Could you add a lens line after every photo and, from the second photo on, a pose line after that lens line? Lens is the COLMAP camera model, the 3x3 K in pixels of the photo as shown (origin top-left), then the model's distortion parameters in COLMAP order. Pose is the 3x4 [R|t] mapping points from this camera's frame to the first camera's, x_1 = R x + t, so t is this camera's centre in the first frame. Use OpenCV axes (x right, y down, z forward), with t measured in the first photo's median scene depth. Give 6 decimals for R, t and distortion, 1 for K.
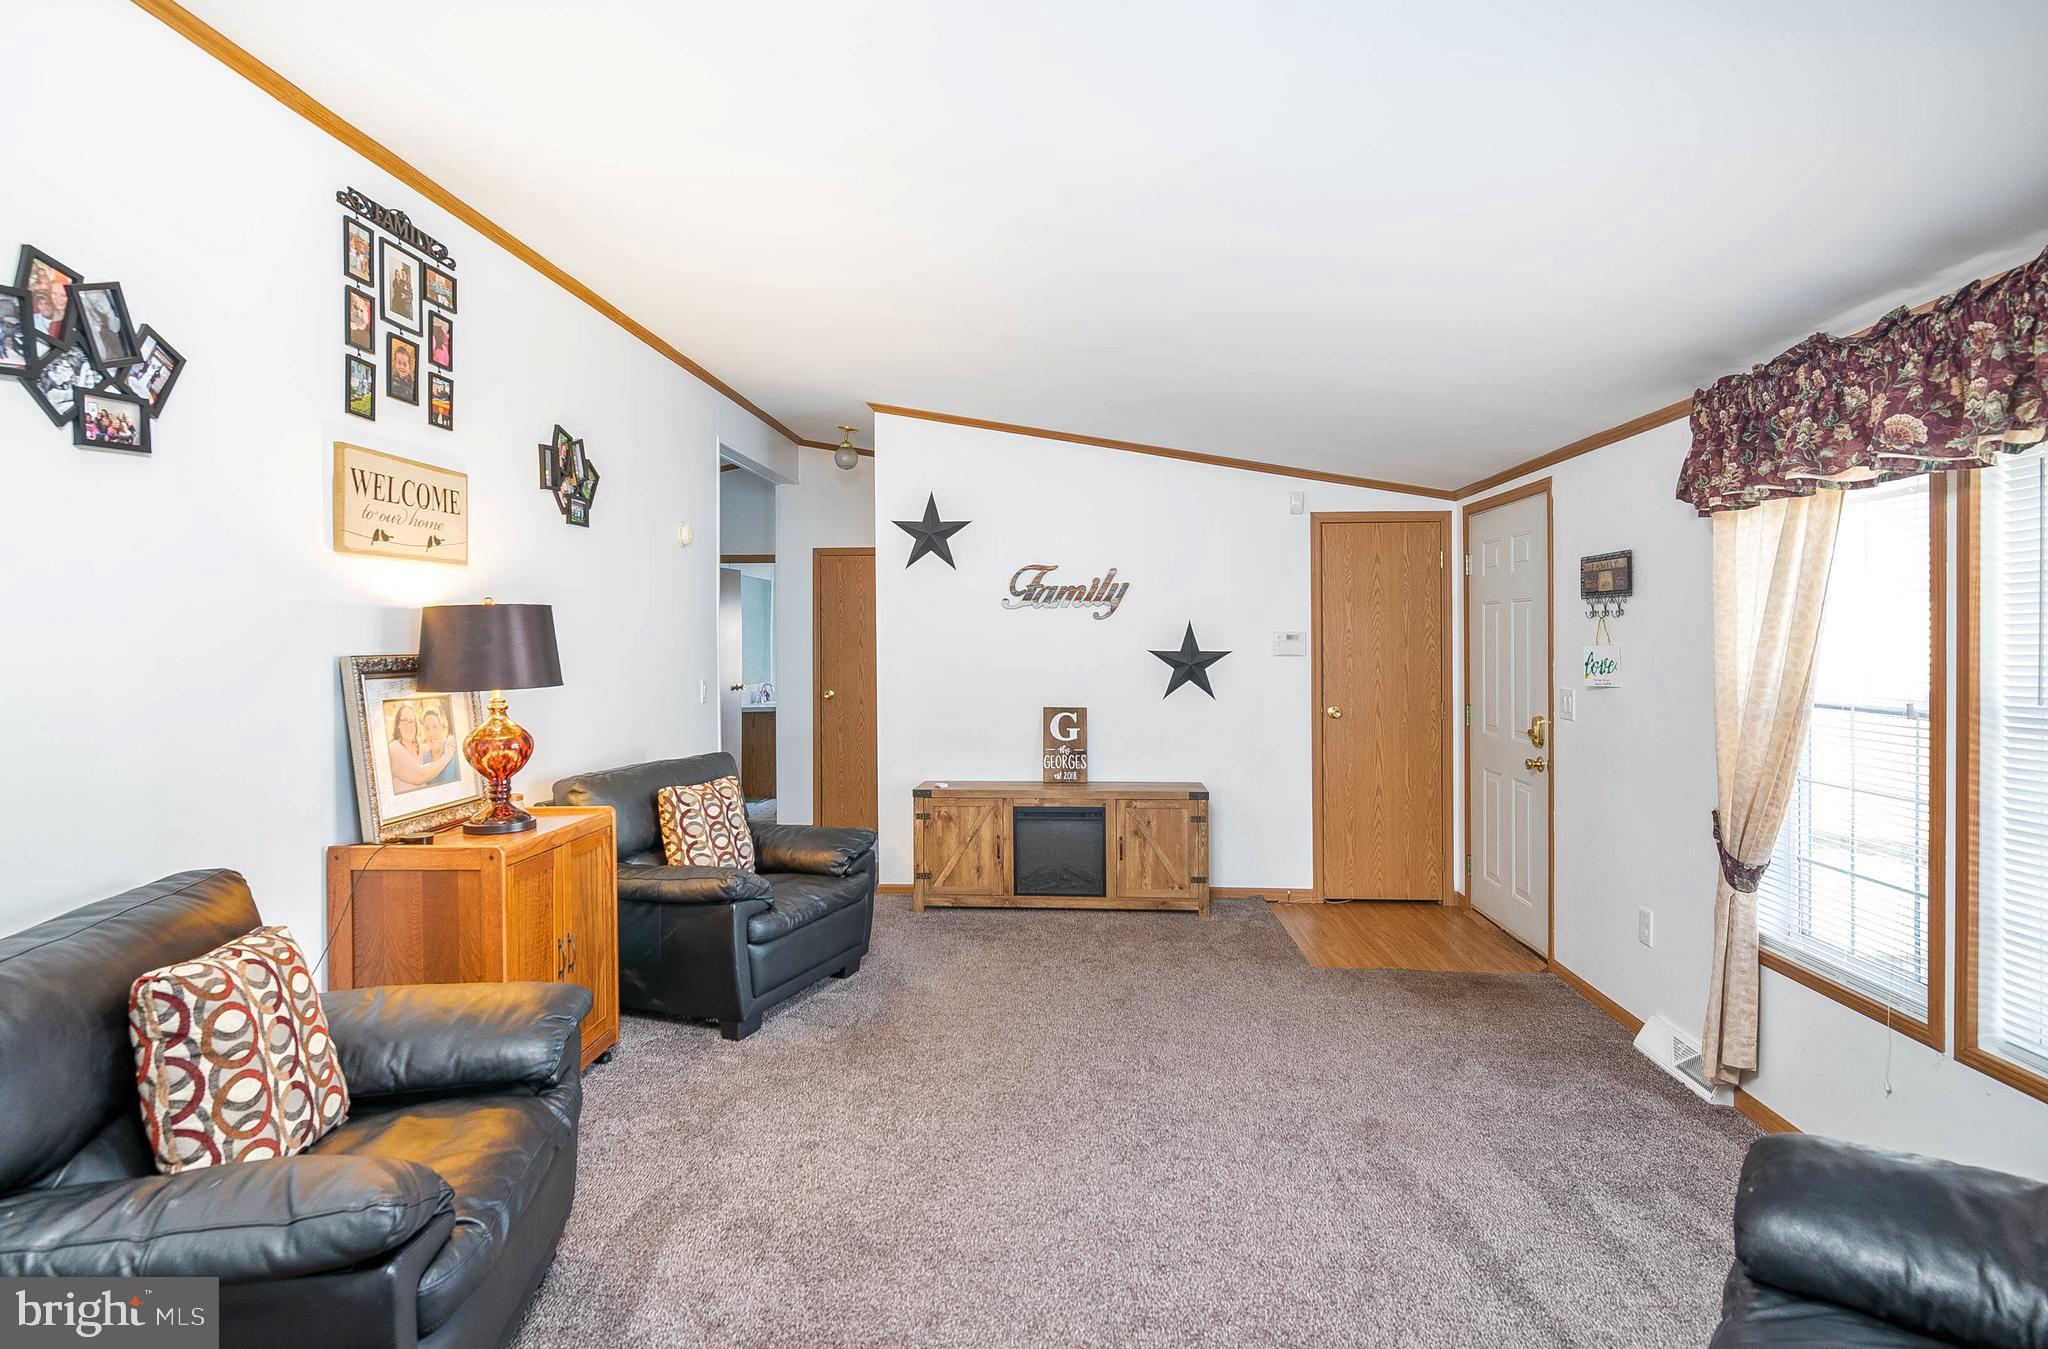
lens RADIAL K [[1066.9, 0, 1016.7], [0, 1066.9, 644.4], [0, 0, 1]] dist [0.003959, -0.008984]
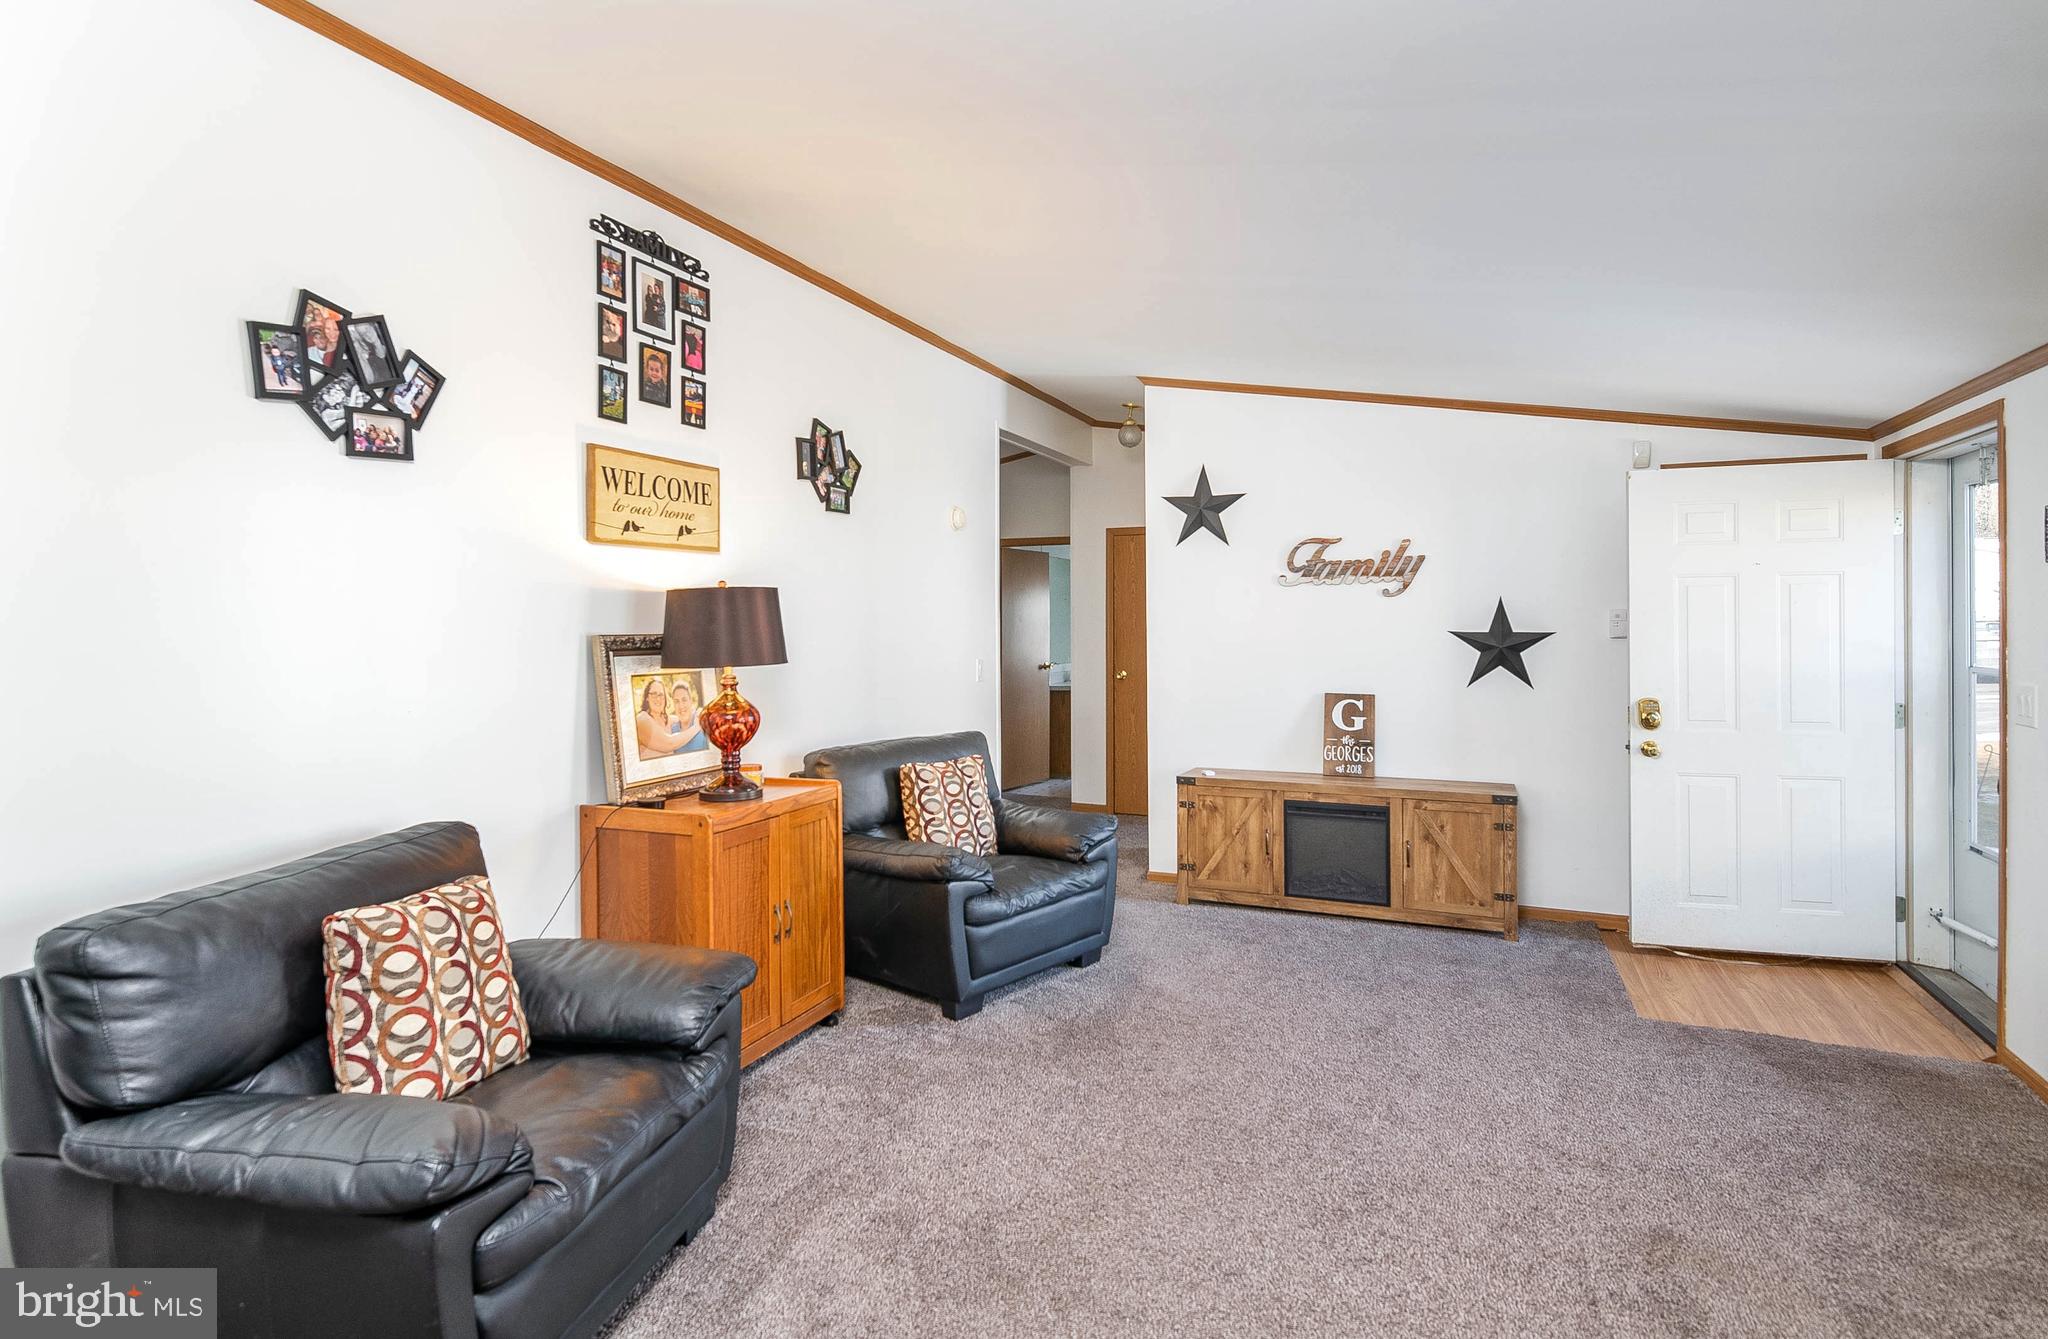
lens RADIAL K [[1046.3, 0, 1003.9], [0, 1046.3, 626.6], [0, 0, 1]] dist [0.004702, -0.009713]
pose [[0.938955, 0.000182, -0.344041, 0.141696], [0.000414, 0.999999, 0.001659, 0.000253], [0.344041, -0.001700, 0.938953, 0.113419]]
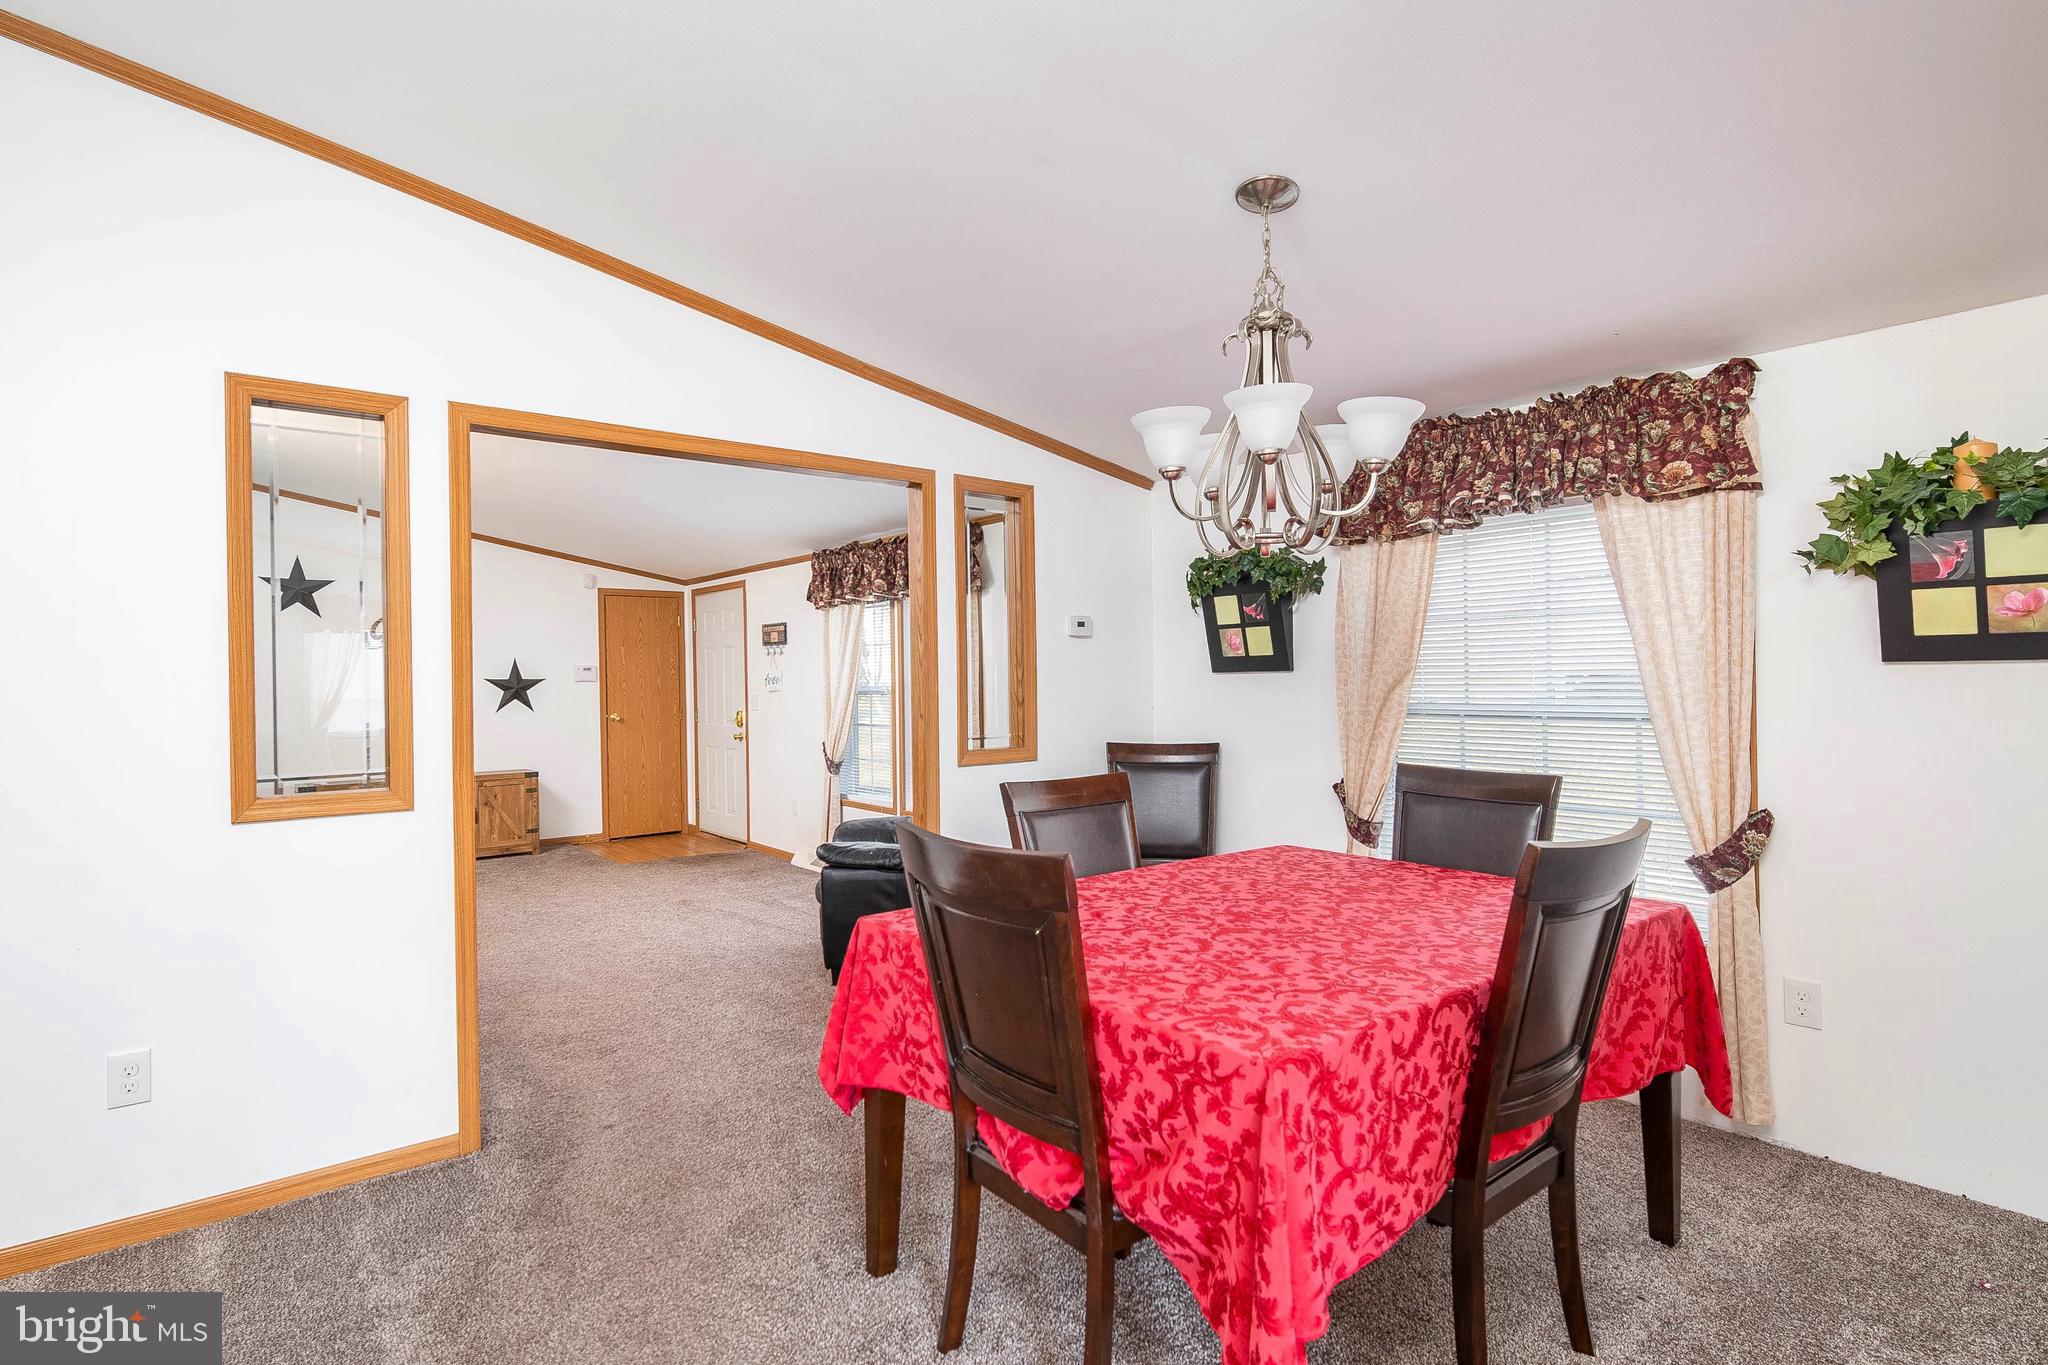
lens RADIAL K [[1008.2, 0, 976.3], [0, 1008.2, 680.3], [0, 0, 1]] dist [0.000906, -0.000028]
pose [[0.742806, -0.010602, 0.669422, -0.539145], [0.016278, 0.999865, -0.002227, 0.039933], [-0.669308, 0.012551, 0.742879, -0.813957]]
